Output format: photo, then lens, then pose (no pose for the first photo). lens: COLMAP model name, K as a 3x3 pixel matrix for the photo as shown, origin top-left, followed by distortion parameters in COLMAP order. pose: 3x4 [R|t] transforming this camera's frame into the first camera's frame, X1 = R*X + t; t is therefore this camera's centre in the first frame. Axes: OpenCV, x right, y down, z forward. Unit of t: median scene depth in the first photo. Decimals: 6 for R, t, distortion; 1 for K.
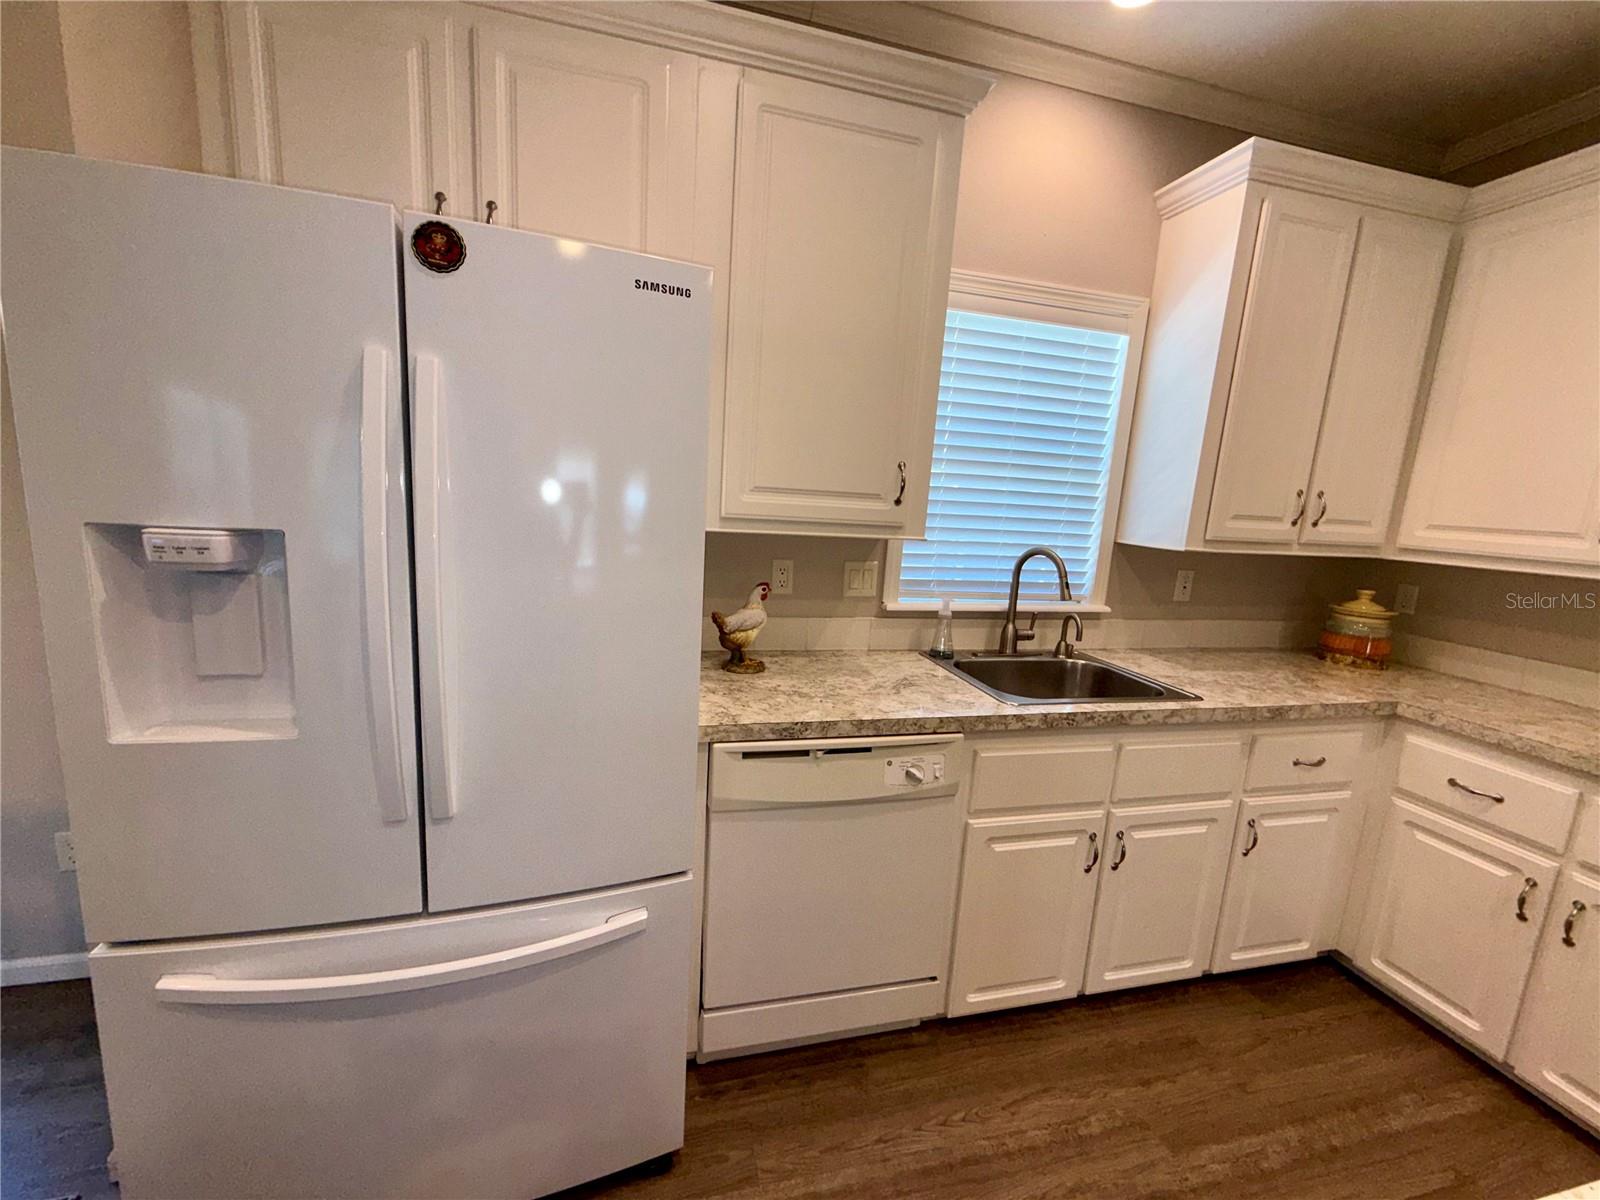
lens RADIAL K [[638.3, 0, 795.4], [0, 638.3, 600.7], [0, 0, 1]] dist [-0.000938, 0.000231]
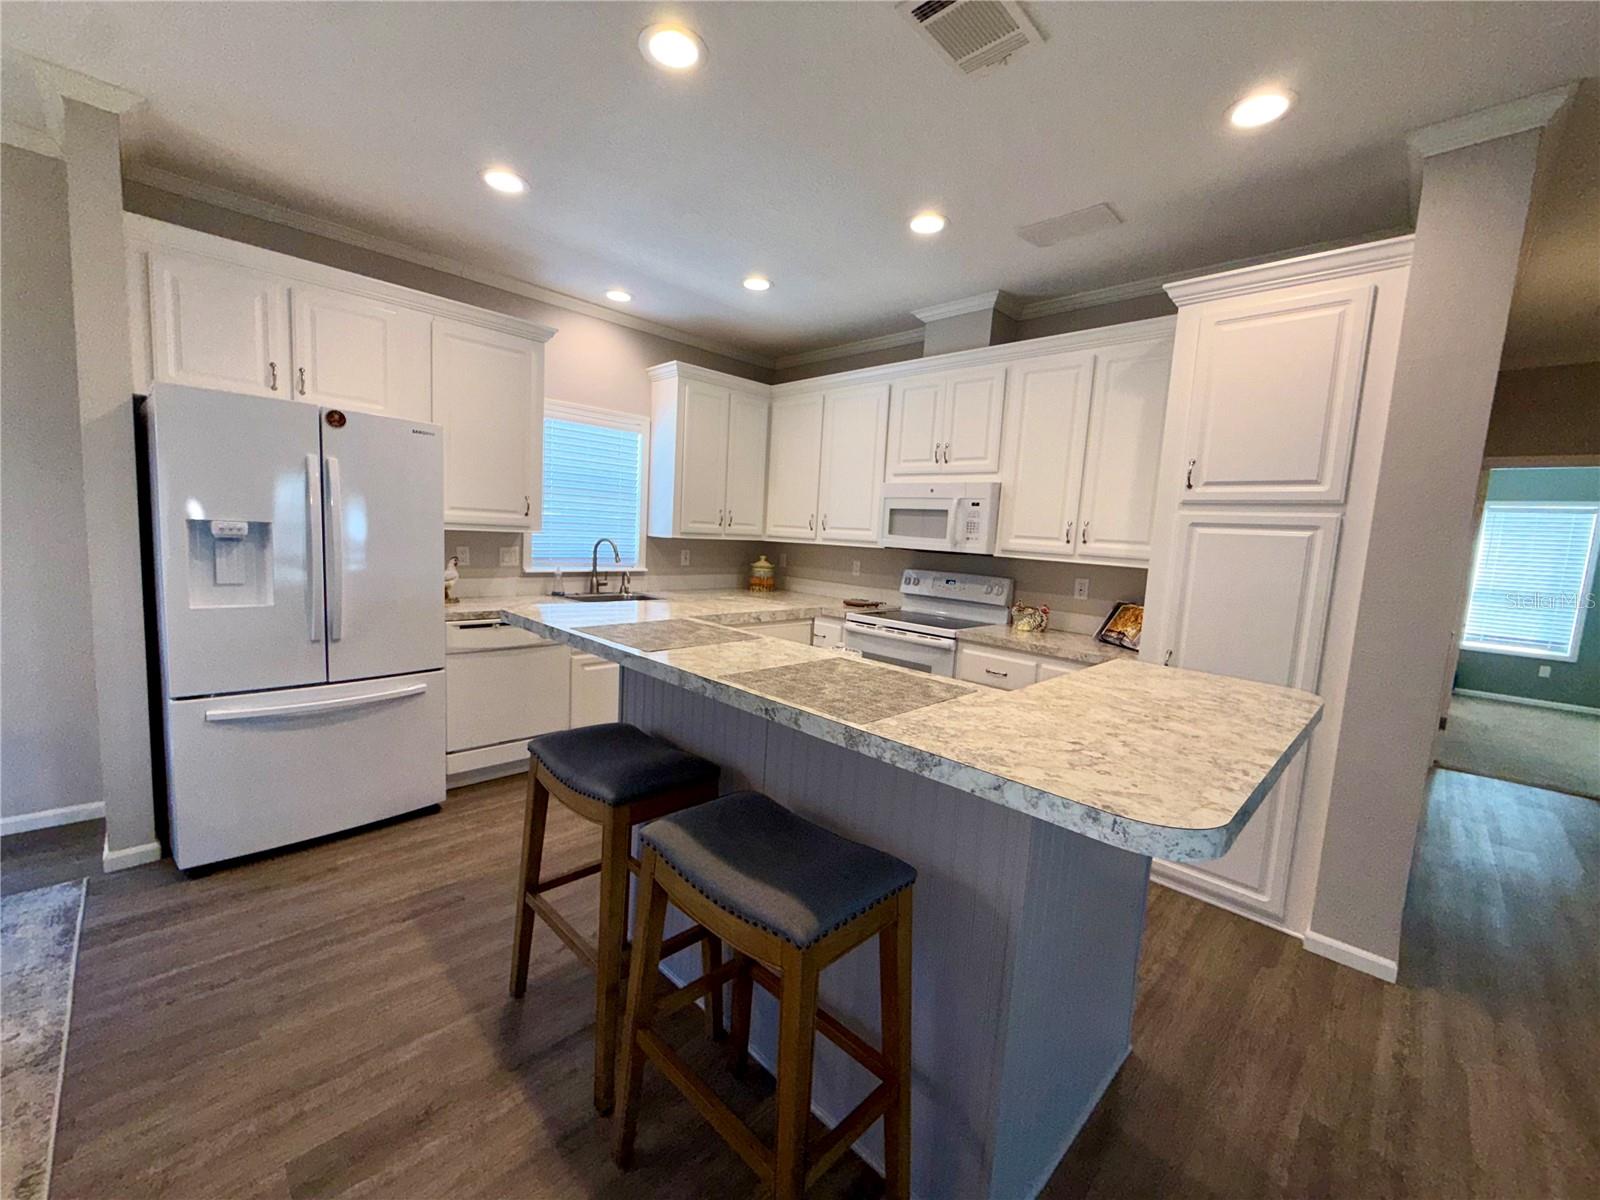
lens RADIAL K [[638.3, 0, 795.4], [0, 638.3, 600.7], [0, 0, 1]] dist [-0.000938, 0.000231]
pose [[0.857080, -0.069047, 0.510536, -0.143646], [0.085087, 0.996341, -0.008095, 0.182665], [-0.508109, 0.050378, 0.859818, -1.030875]]
